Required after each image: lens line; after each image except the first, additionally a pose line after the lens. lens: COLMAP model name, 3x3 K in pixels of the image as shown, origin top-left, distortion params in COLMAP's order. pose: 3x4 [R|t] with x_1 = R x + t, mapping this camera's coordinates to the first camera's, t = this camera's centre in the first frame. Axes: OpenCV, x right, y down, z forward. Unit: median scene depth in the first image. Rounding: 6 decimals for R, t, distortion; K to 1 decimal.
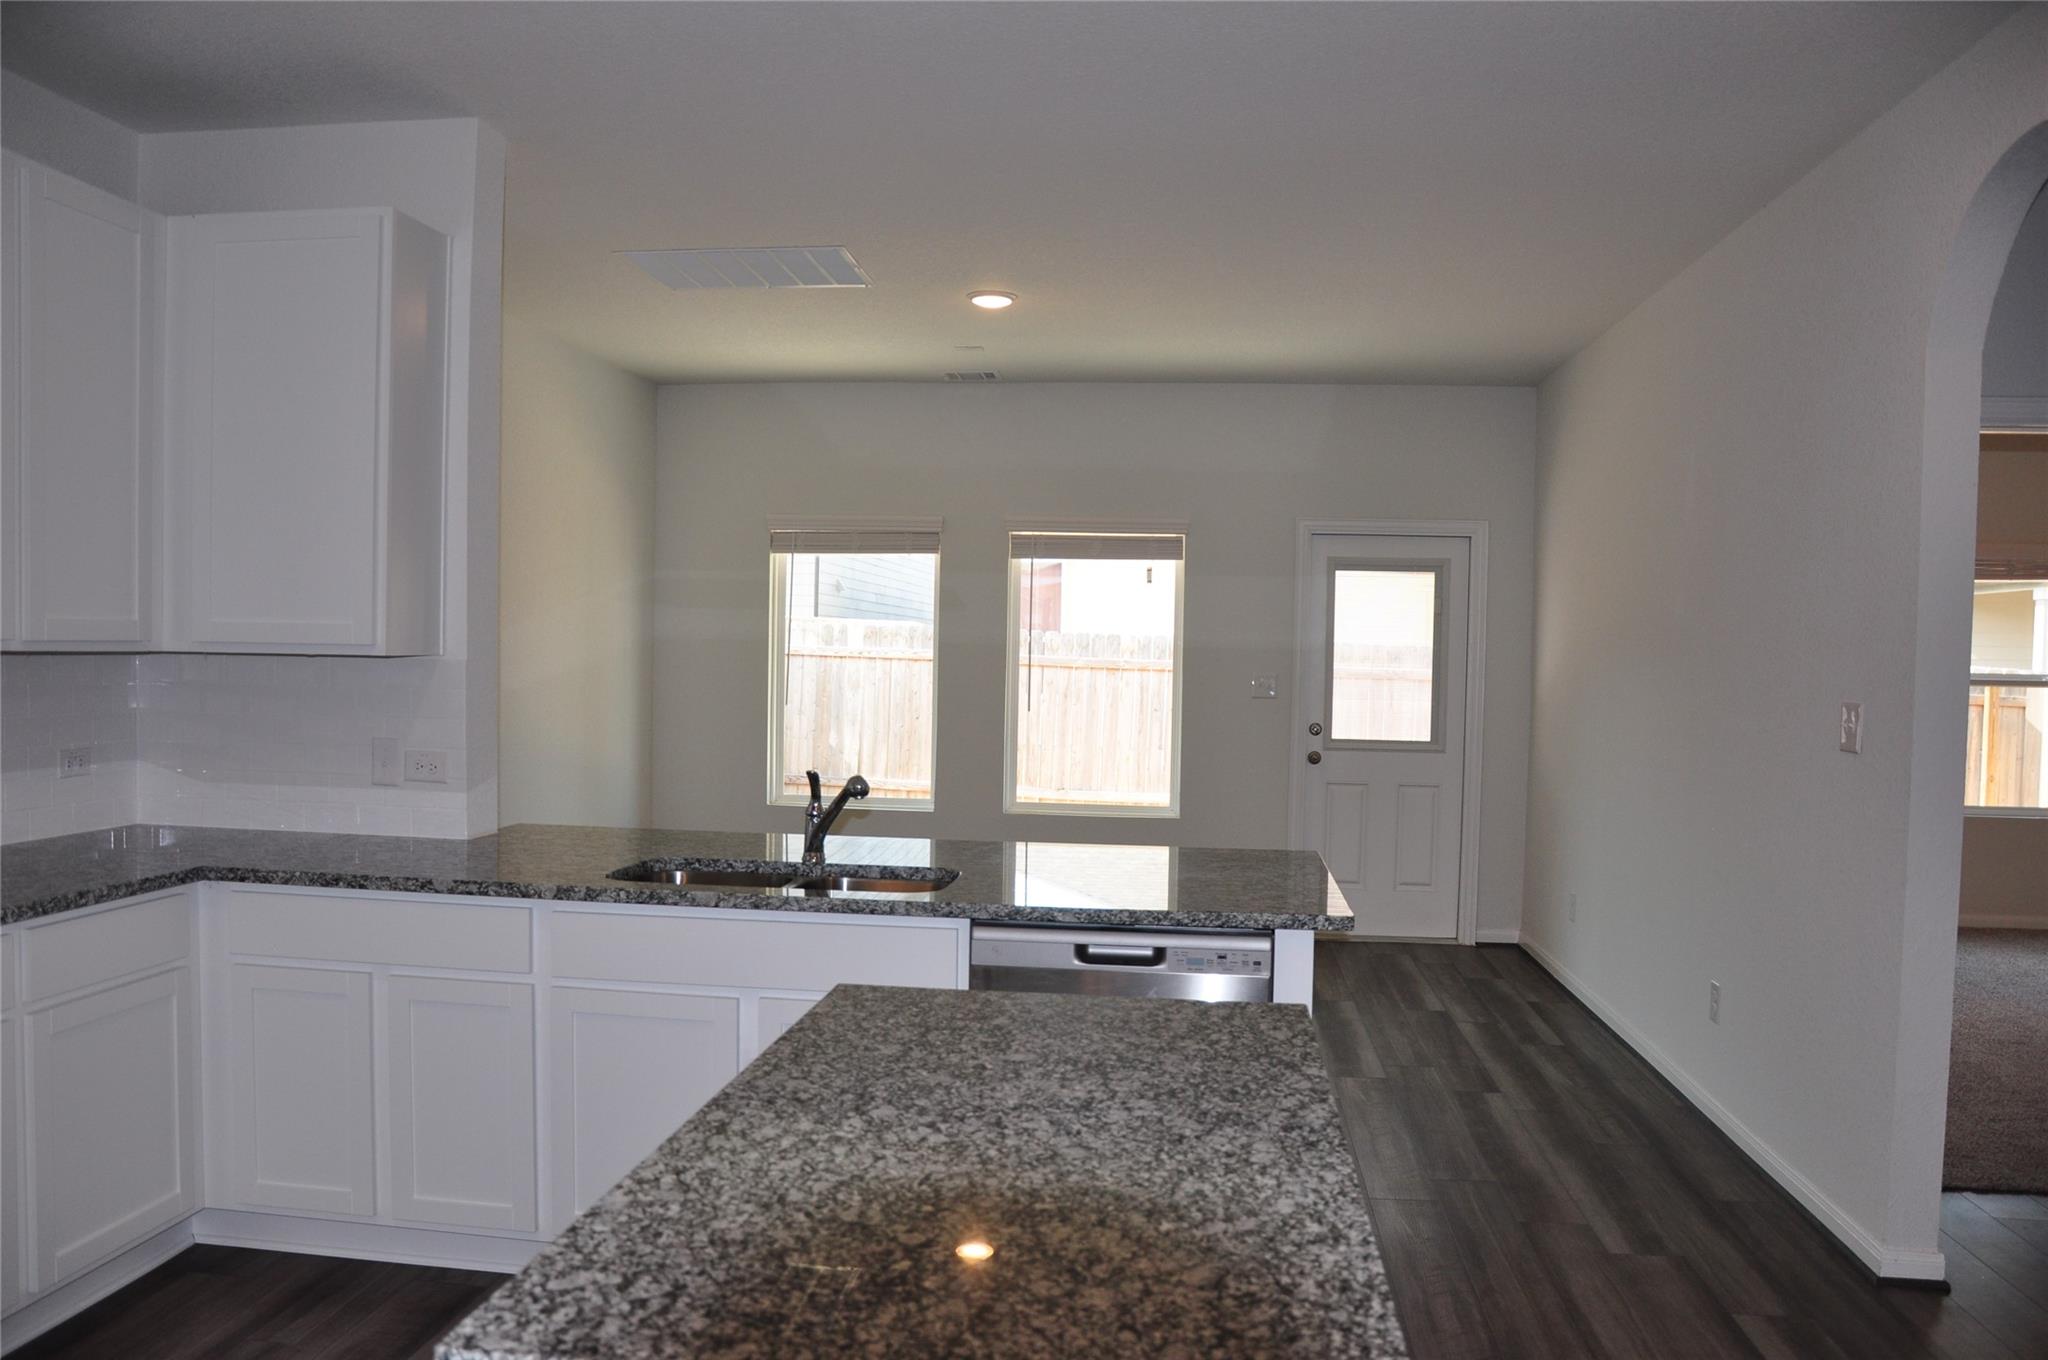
lens RADIAL K [[1596.5, 0, 996.7], [0, 1596.5, 701.2], [0, 0, 1]] dist [-0.147363, 0.095157]
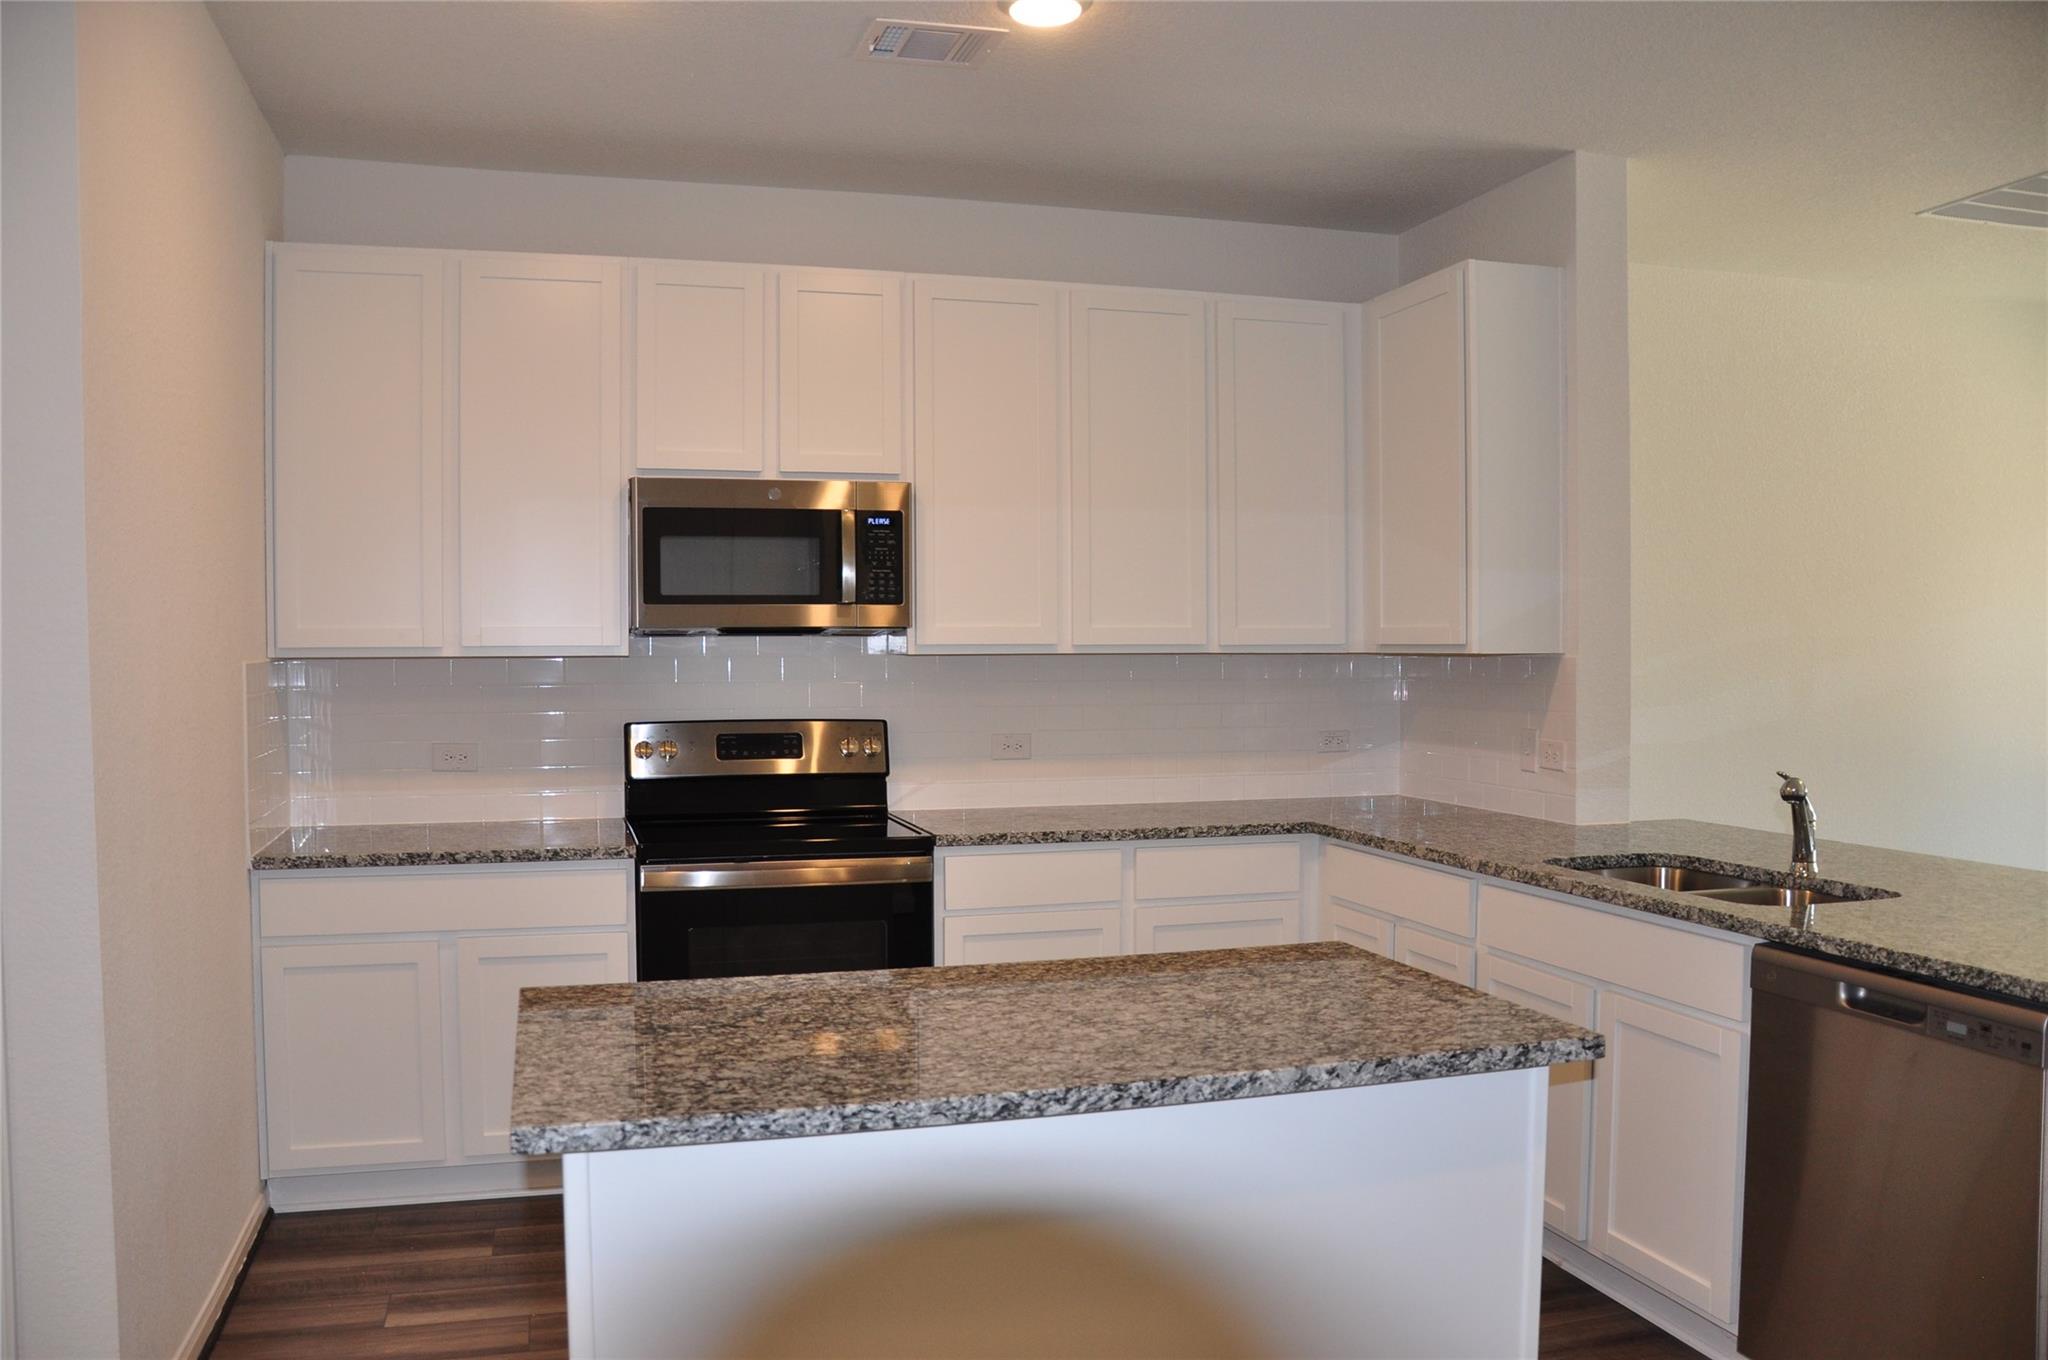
lens RADIAL K [[1596.5, 0, 1006.7], [0, 1596.5, 681.6], [0, 0, 1]] dist [-0.147363, 0.095157]
pose [[0.398261, -0.001824, -0.917270, 0.596657], [-0.021539, 0.999704, -0.011340, 0.012662], [0.917019, 0.024273, 0.398104, 0.262093]]
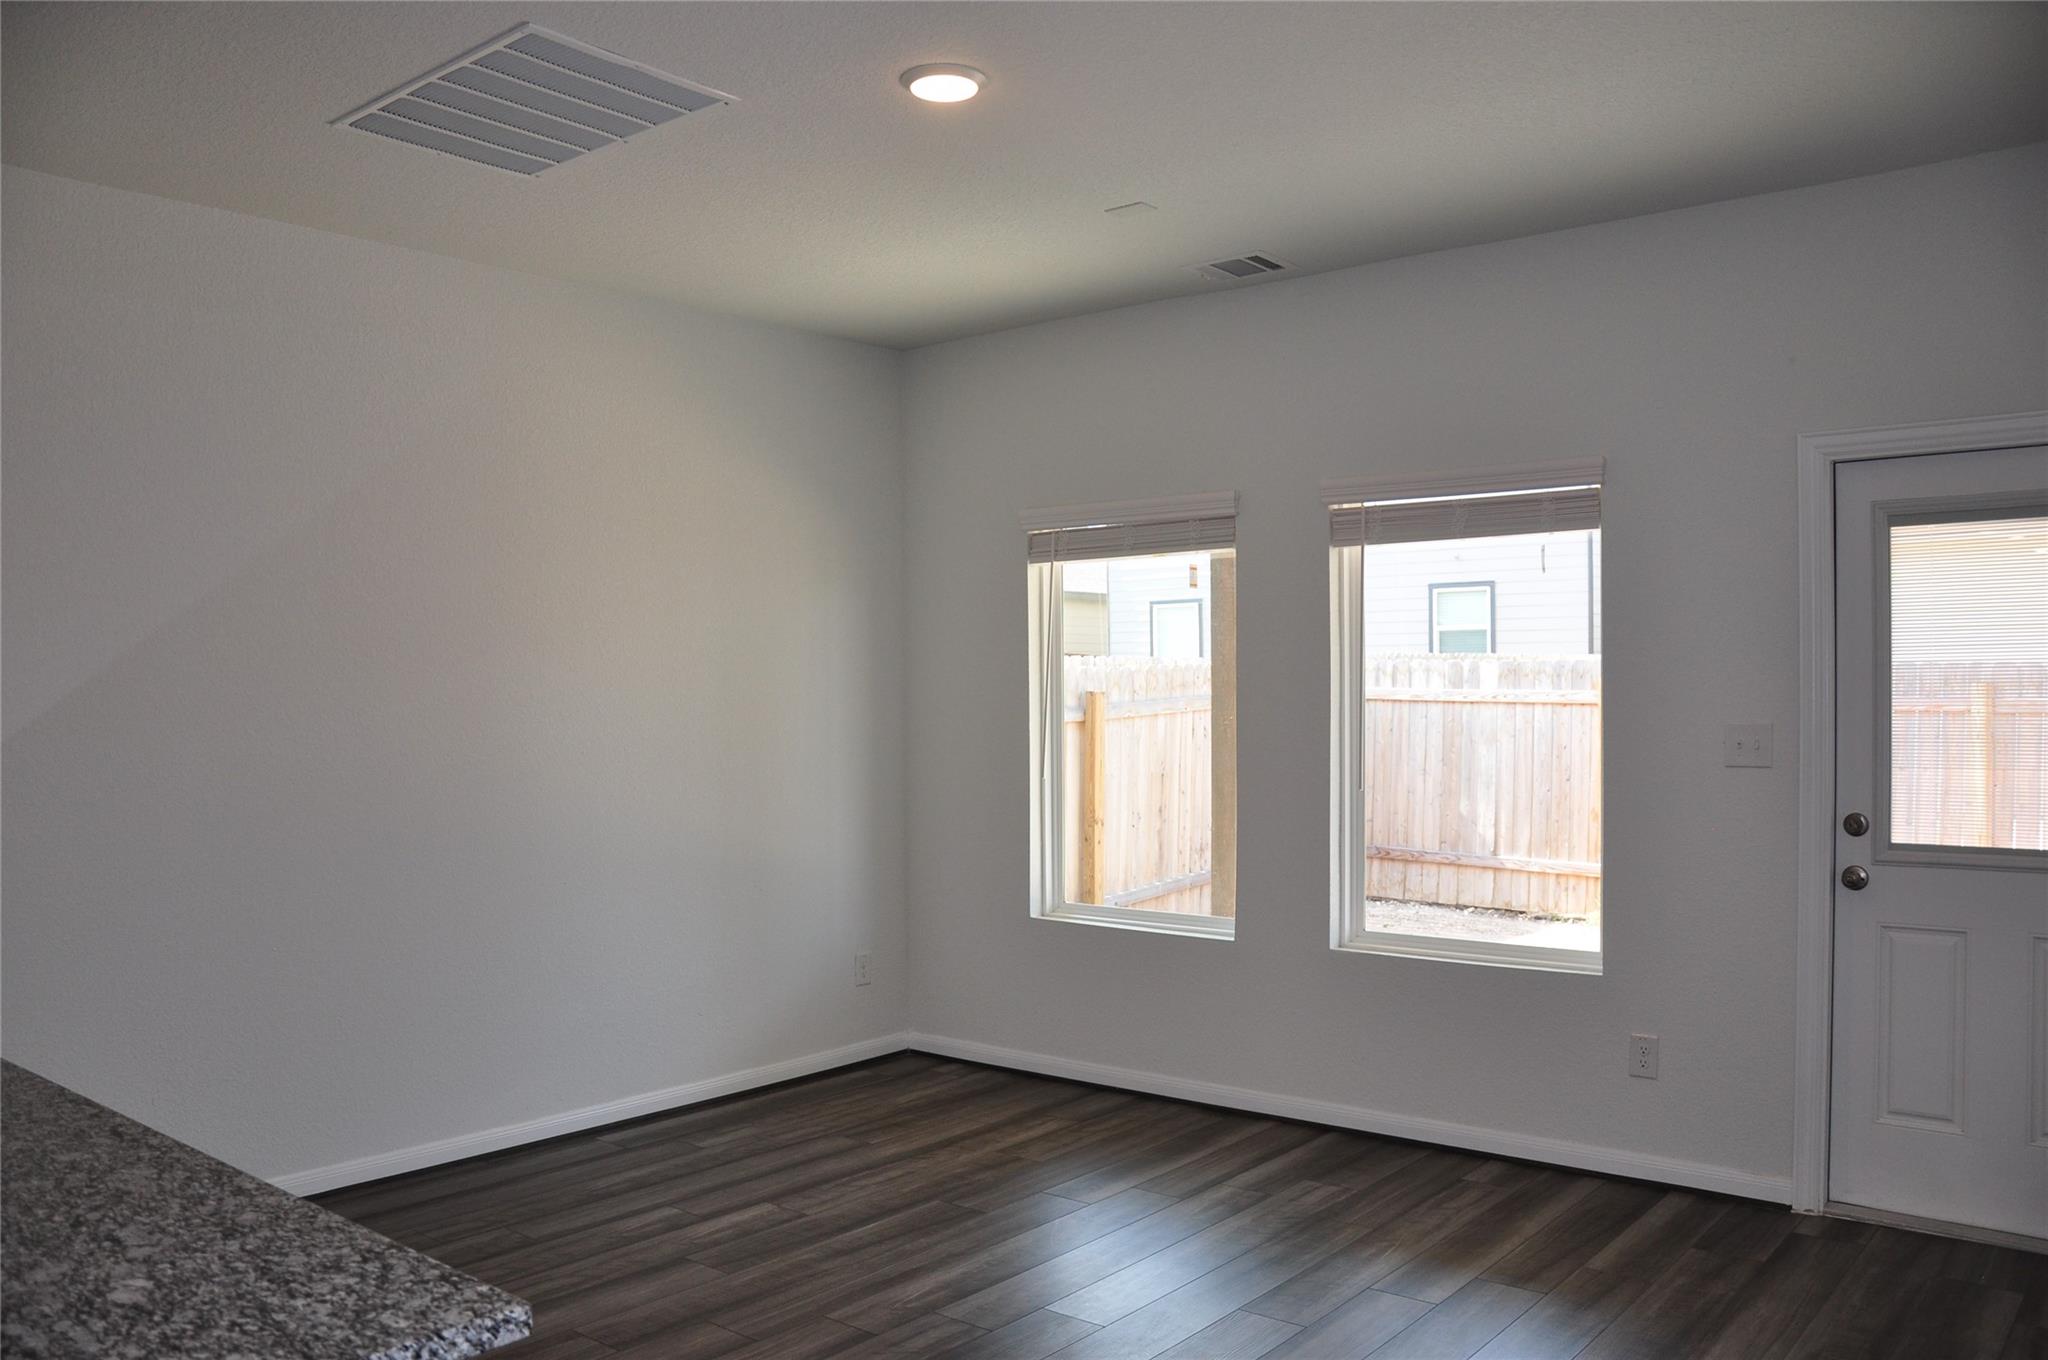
lens RADIAL K [[1596.5, 0, 1011.8], [0, 1596.5, 690.3], [0, 0, 1]] dist [-0.147363, 0.095157]
pose [[0.847162, -0.024934, -0.530749, 0.570789], [0.005332, 0.999247, -0.038434, -0.022683], [0.531307, 0.029730, 0.846657, 0.985876]]
